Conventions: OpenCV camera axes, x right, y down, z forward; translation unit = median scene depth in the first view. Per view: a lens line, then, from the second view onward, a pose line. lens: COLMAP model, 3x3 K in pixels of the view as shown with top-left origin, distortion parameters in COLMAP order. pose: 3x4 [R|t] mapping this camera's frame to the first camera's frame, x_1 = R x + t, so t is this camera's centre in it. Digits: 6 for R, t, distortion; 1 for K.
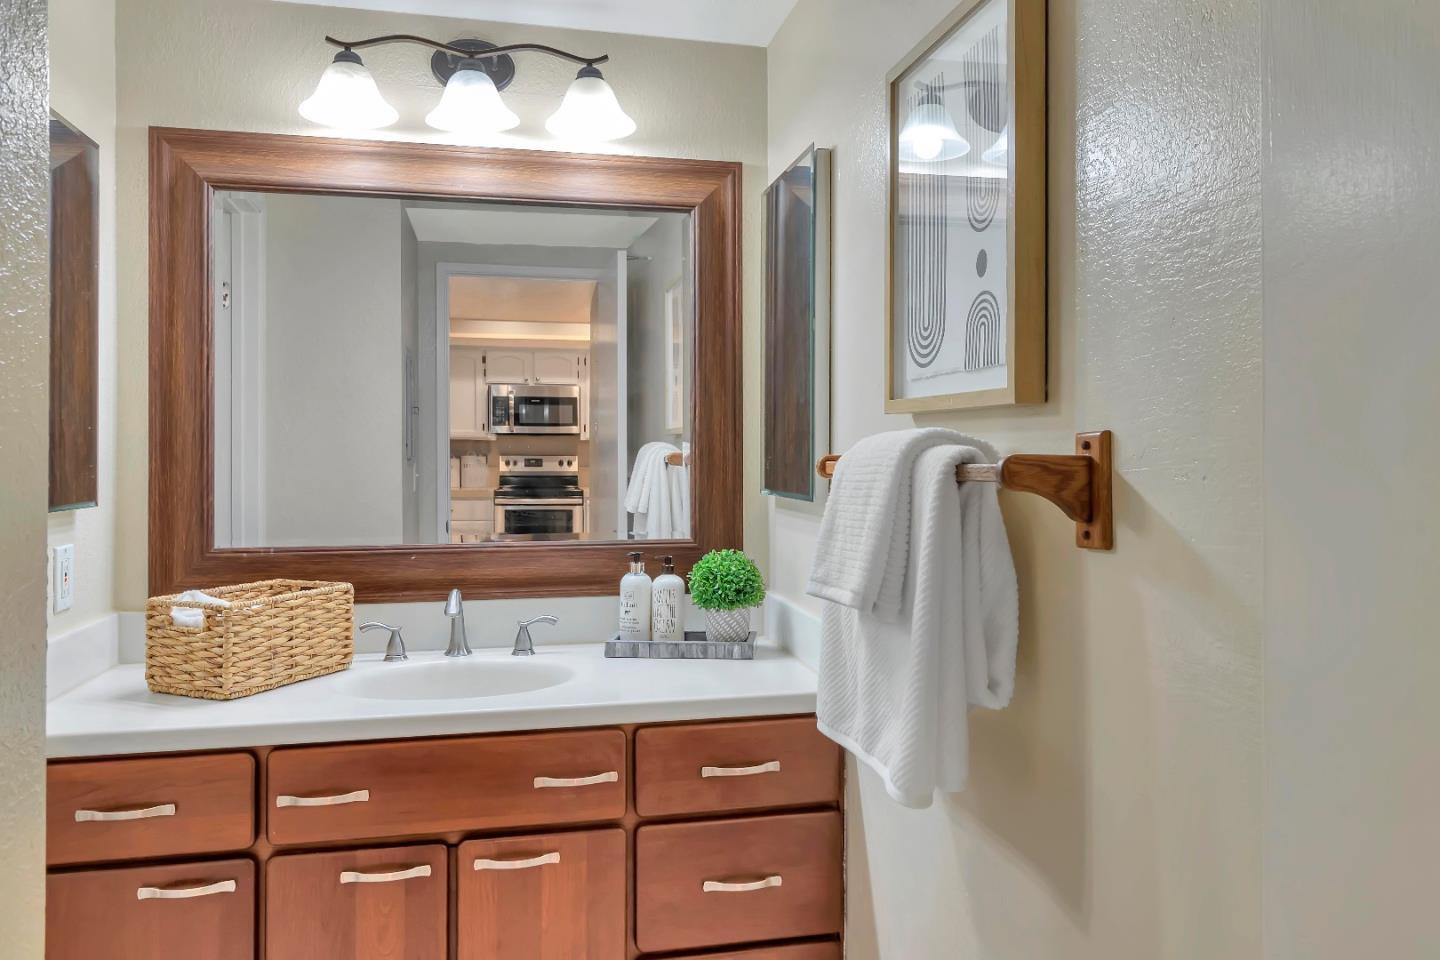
lens RADIAL K [[1004.7, 0, 653.3], [0, 1004.7, 443.5], [0, 0, 1]] dist [0.001928, 0.000233]
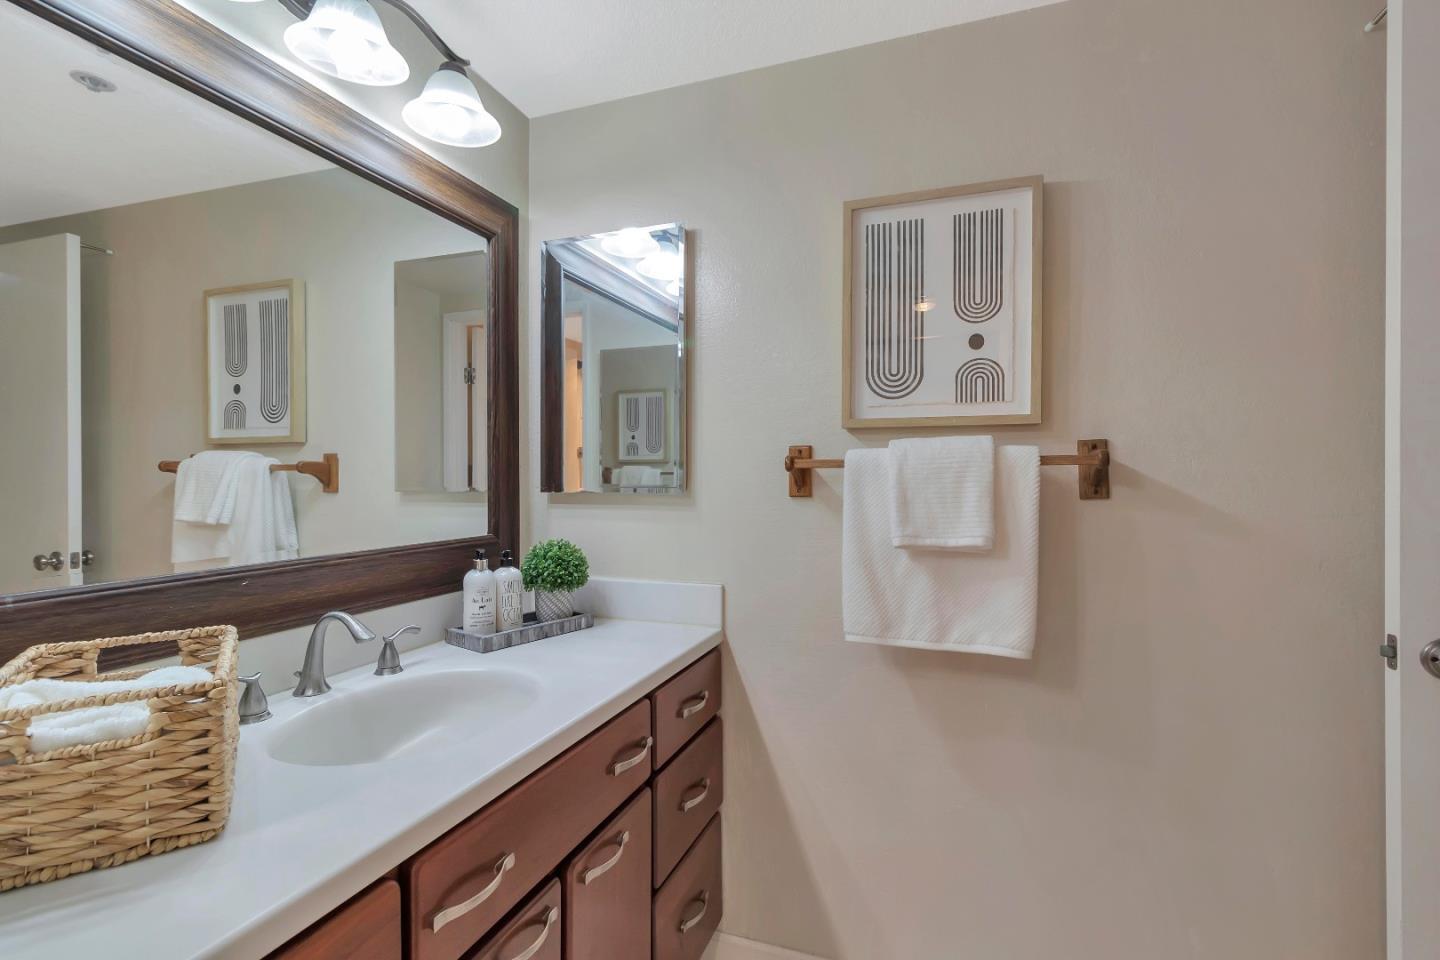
lens RADIAL K [[665.0, 0, 722.5], [0, 665.0, 479.3], [0, 0, 1]] dist [0.007989, -0.000364]
pose [[0.527143, -0.002217, 0.849774, -0.498155], [-0.006406, 0.999958, 0.006582, 0.029649], [-0.849753, -0.008913, 0.527106, 0.437776]]
